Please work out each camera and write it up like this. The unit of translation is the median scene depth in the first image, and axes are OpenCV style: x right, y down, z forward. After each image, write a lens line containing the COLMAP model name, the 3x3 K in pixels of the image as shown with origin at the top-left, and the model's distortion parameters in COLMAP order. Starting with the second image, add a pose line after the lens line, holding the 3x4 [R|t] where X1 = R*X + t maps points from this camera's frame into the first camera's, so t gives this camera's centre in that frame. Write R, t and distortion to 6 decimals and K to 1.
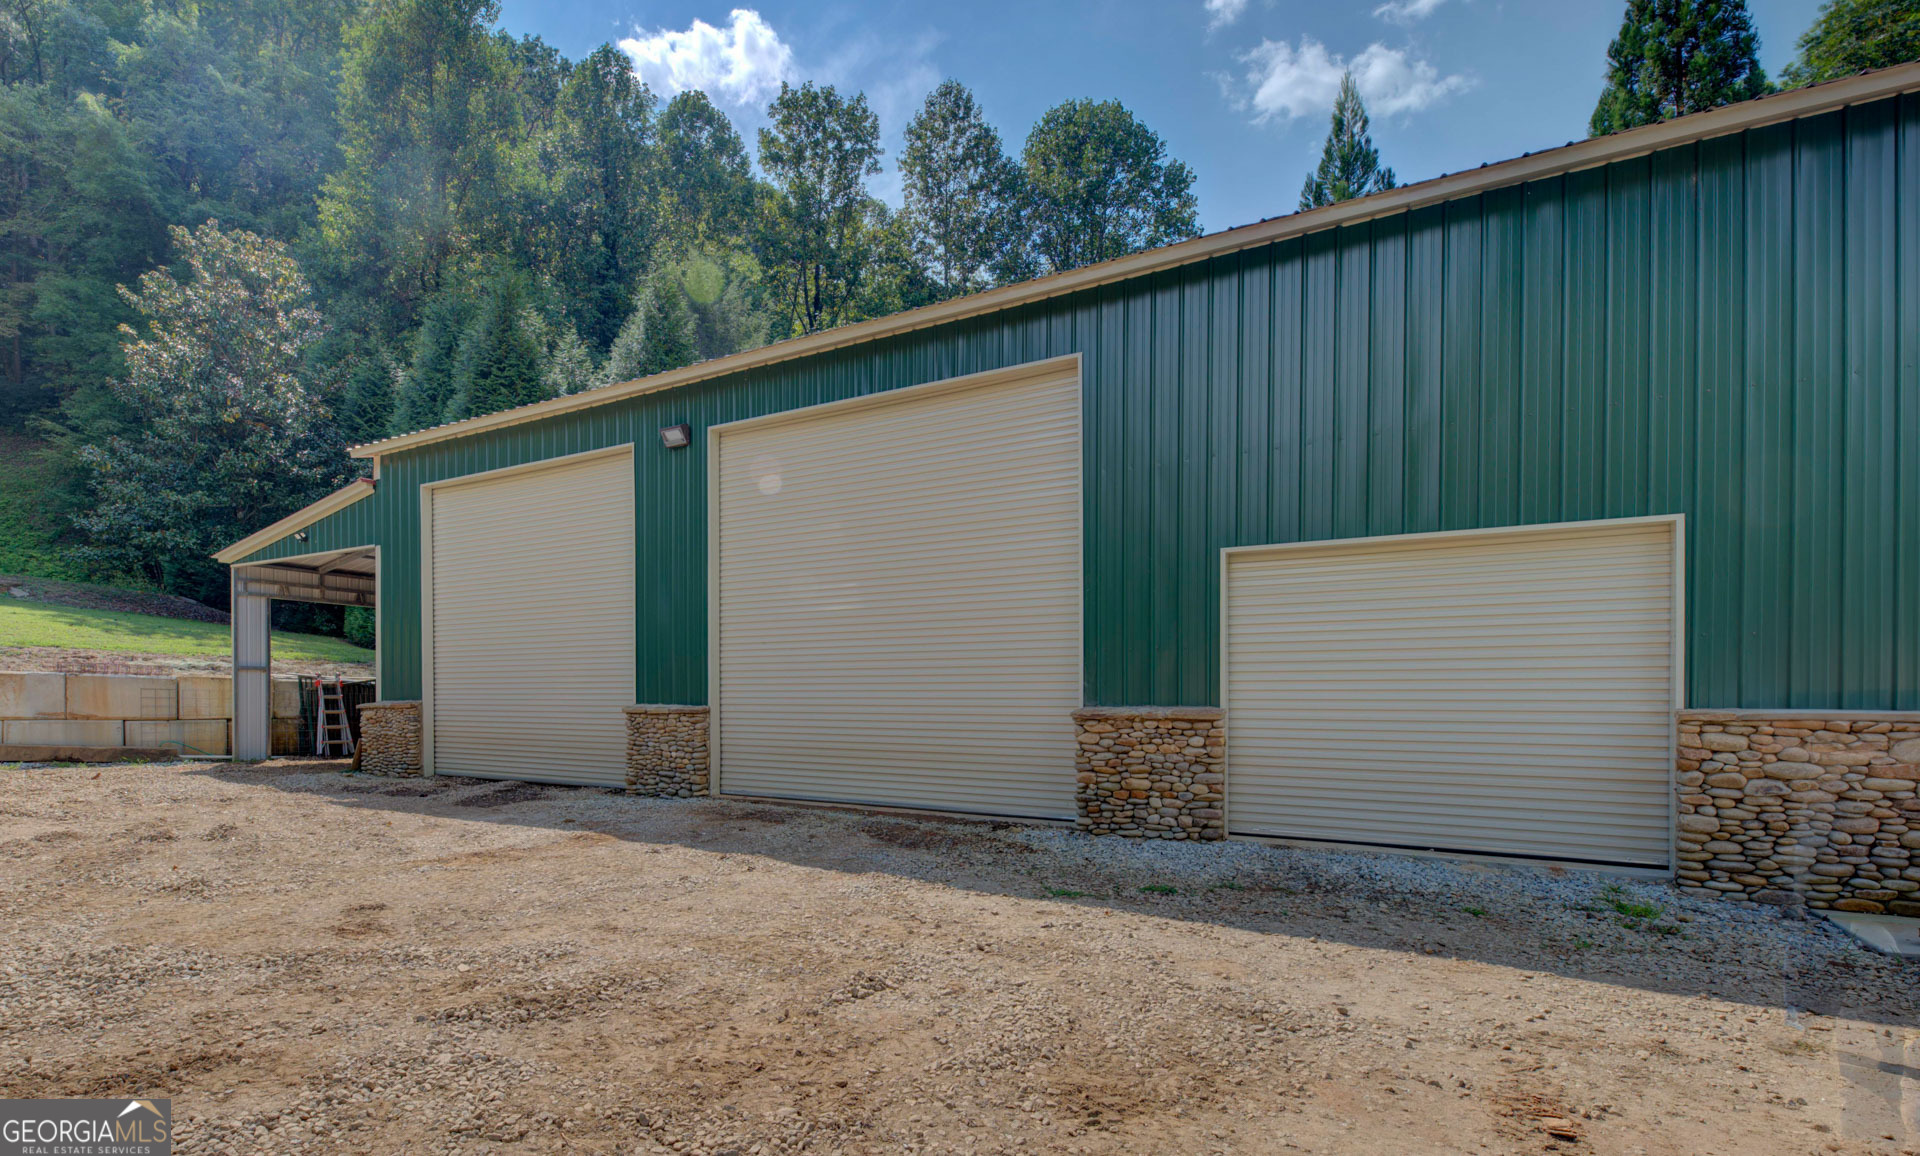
lens RADIAL K [[930.4, 0, 885.7], [0, 930.4, 711.3], [0, 0, 1]] dist [0.008897, 0.000212]
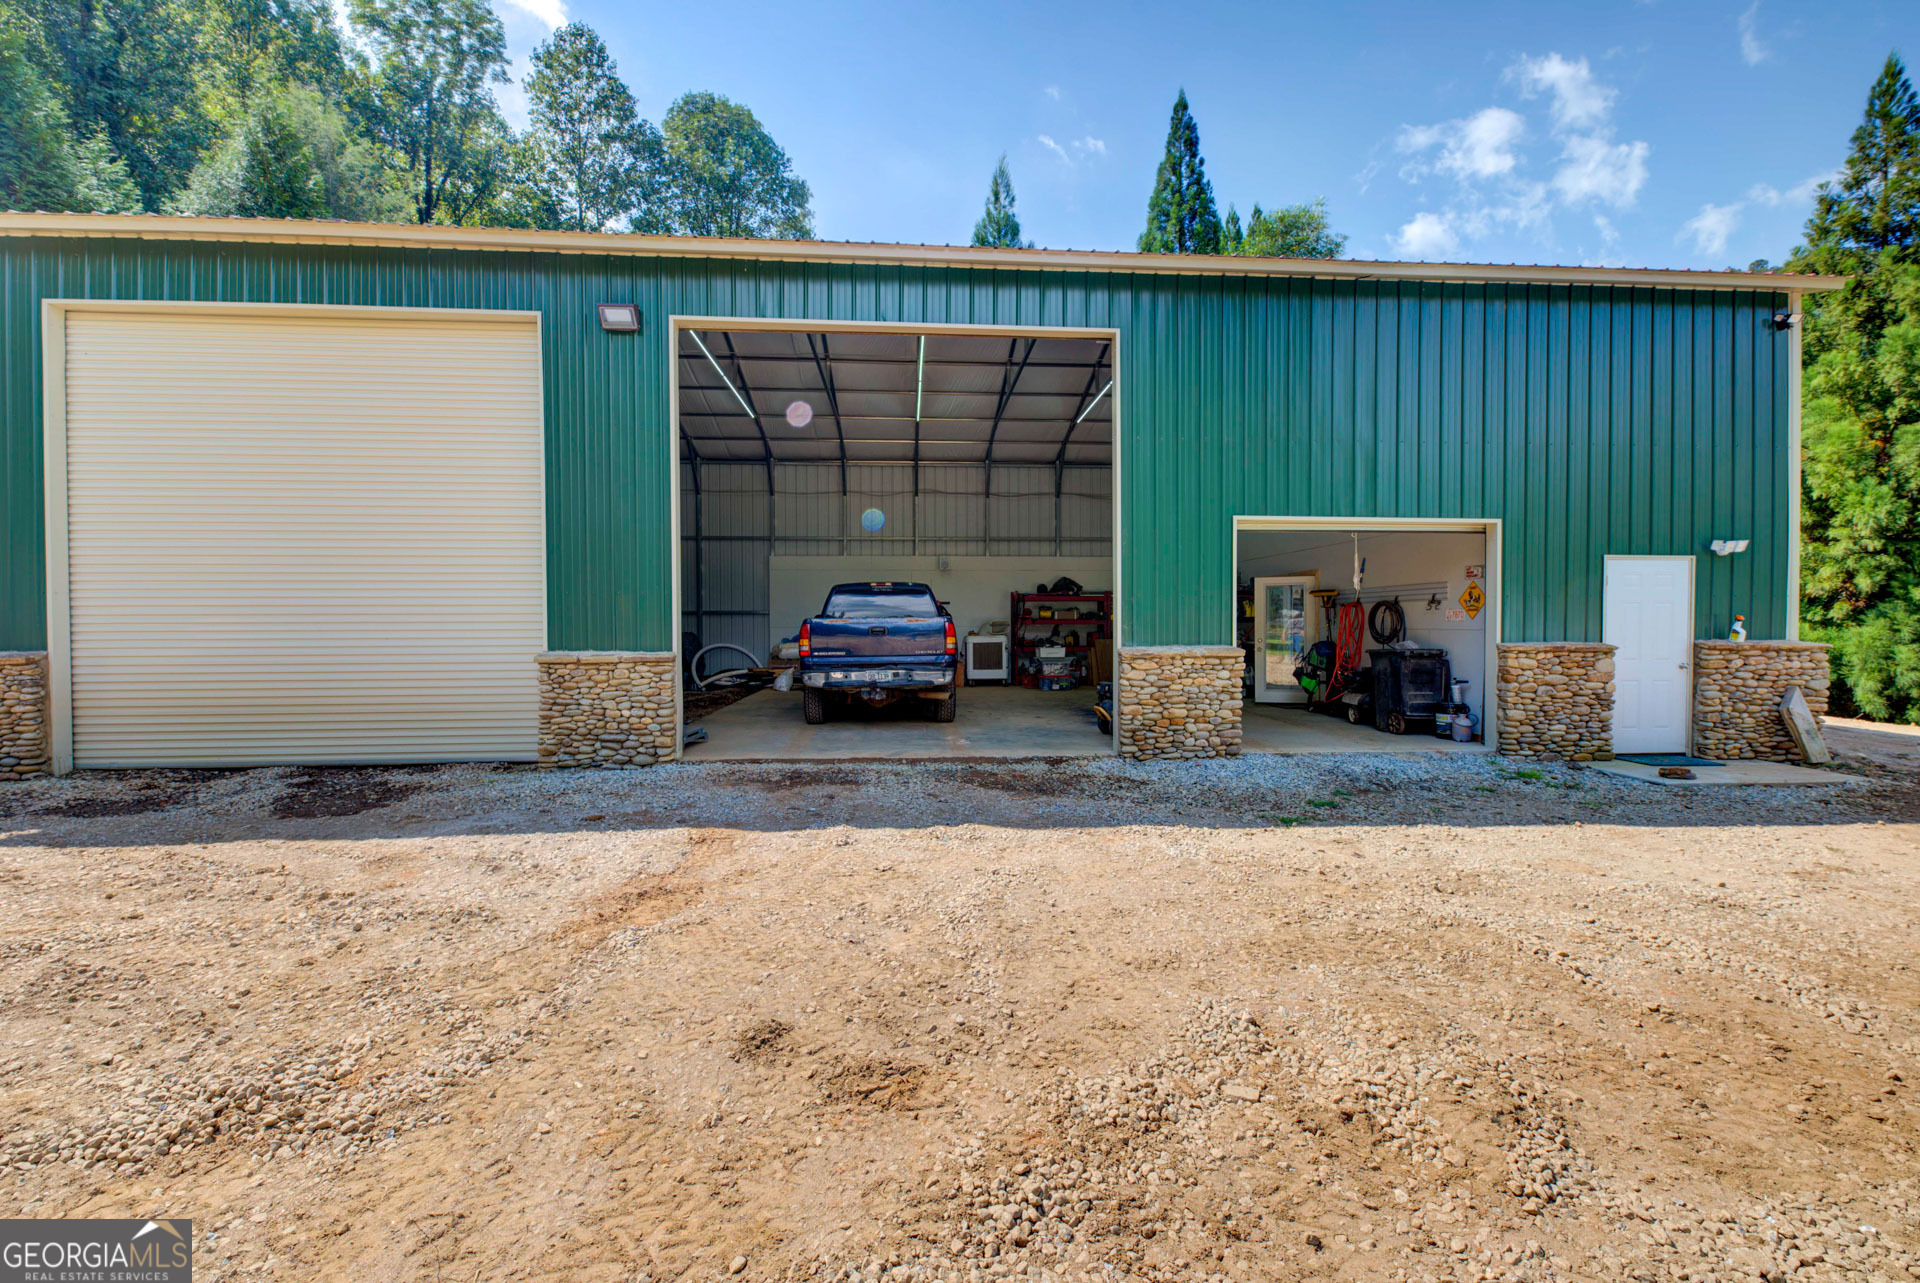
lens RADIAL K [[765.7, 0, 957.9], [0, 765.7, 644.8], [0, 0, 1]] dist [0.015805, -0.009973]
pose [[0.806313, -0.019037, 0.591183, -0.155952], [0.013961, 0.999816, 0.013154, -0.007084], [-0.591324, -0.002352, 0.806430, 0.118208]]
